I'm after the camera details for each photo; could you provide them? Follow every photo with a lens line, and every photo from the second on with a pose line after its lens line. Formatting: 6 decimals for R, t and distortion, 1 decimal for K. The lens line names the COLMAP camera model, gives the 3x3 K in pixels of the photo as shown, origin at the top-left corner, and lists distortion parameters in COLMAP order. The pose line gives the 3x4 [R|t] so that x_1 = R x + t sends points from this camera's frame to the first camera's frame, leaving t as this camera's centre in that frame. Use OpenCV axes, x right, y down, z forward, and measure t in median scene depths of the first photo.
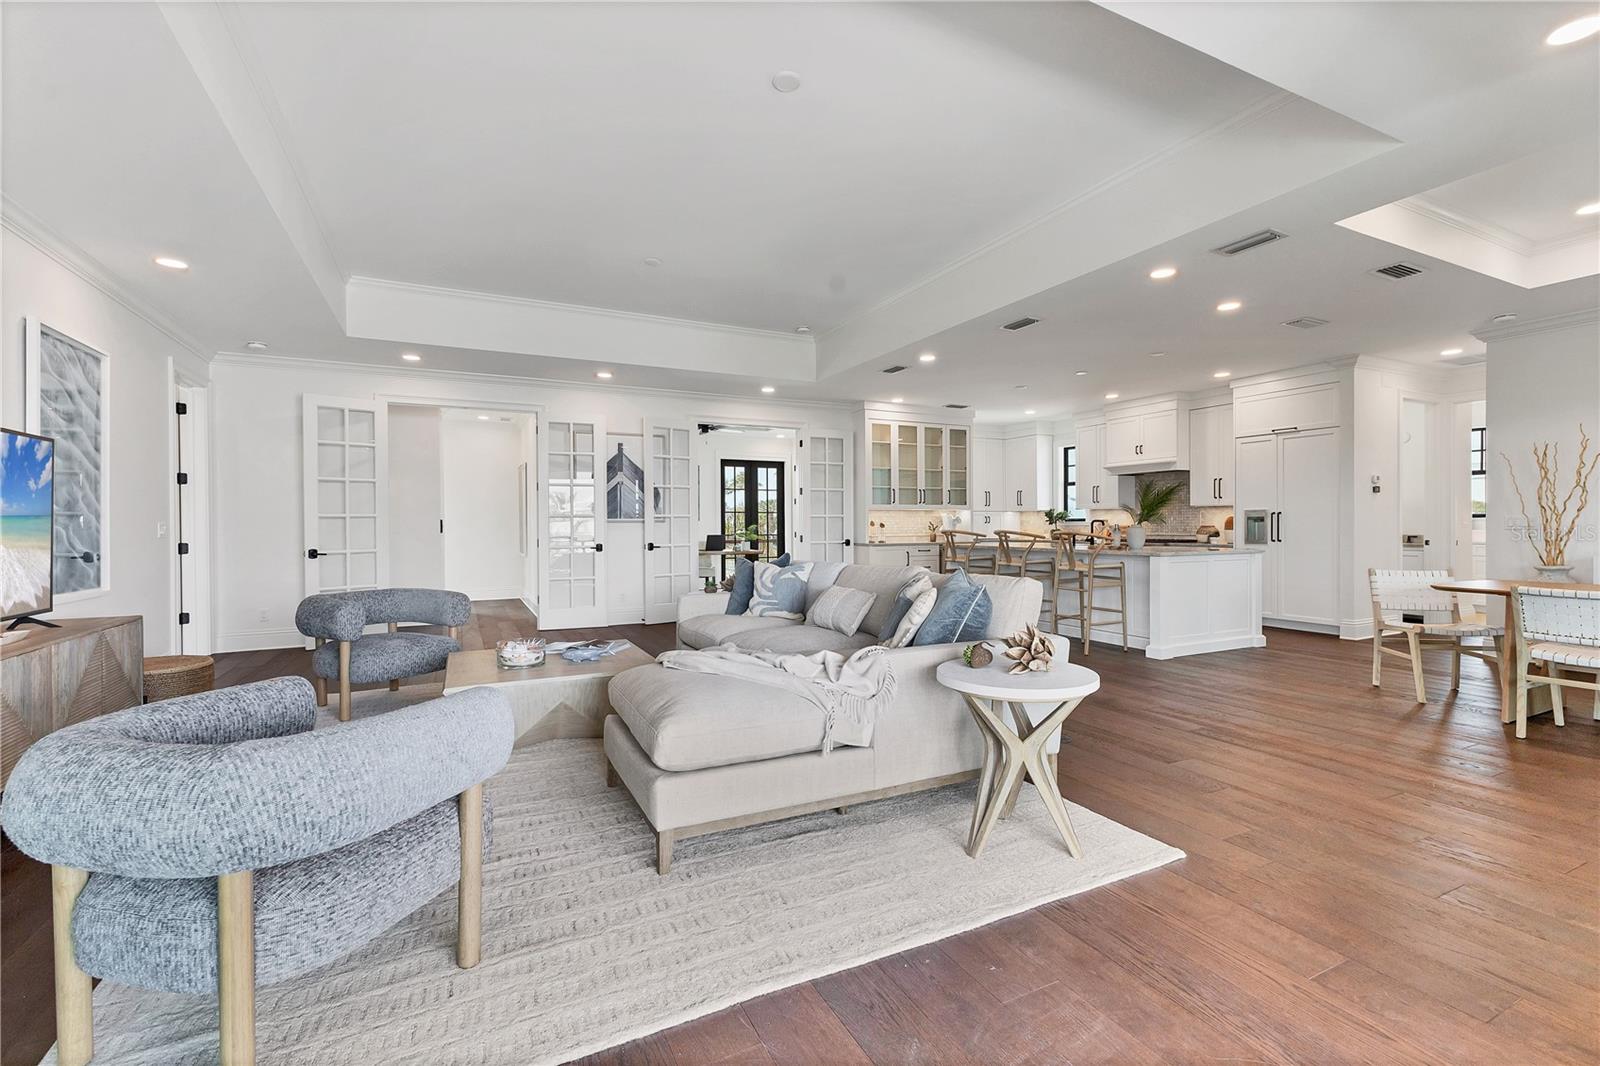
lens RADIAL K [[695.8, 0, 800.0], [0, 695.8, 533.0], [0, 0, 1]] dist [0.005318, 0.000307]
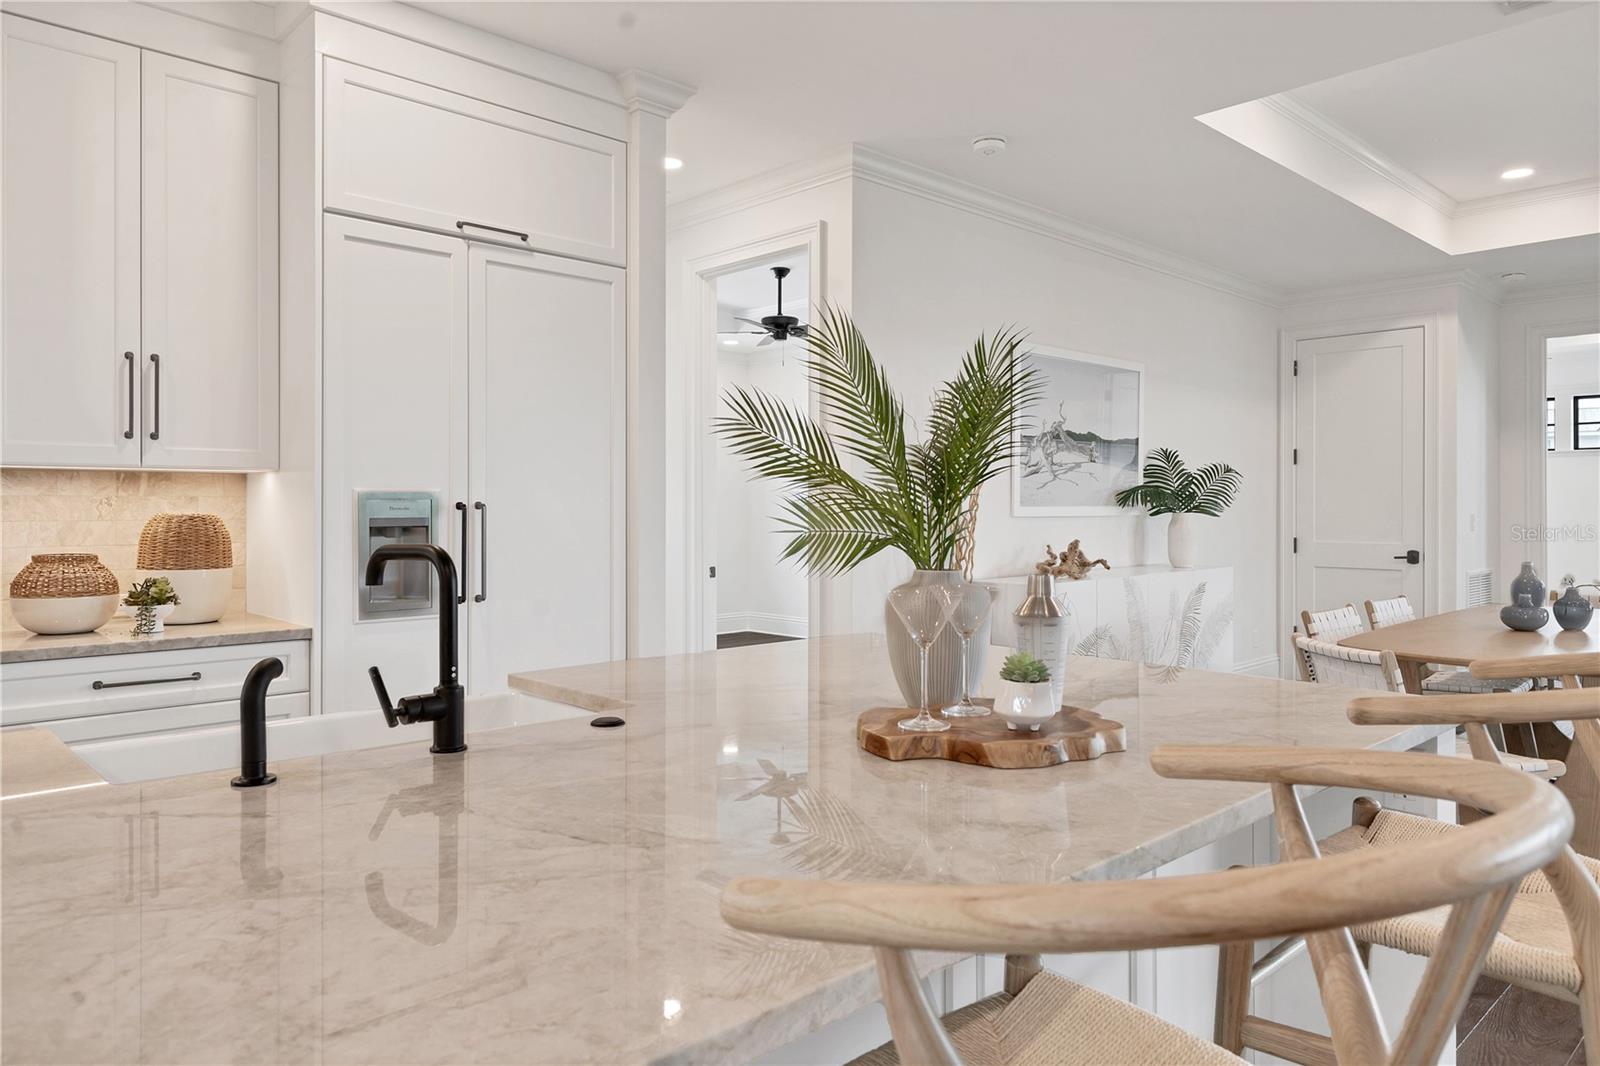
lens RADIAL K [[1036.2, 0, 793.9], [0, 1036.2, 498.6], [0, 0, 1]] dist [0.001286, 0.000436]
pose [[-0.304272, 0.013249, 0.952493, 0.198281], [0.012883, 0.999869, -0.009793, -0.023080], [-0.952498, 0.009291, -0.304403, 0.900296]]
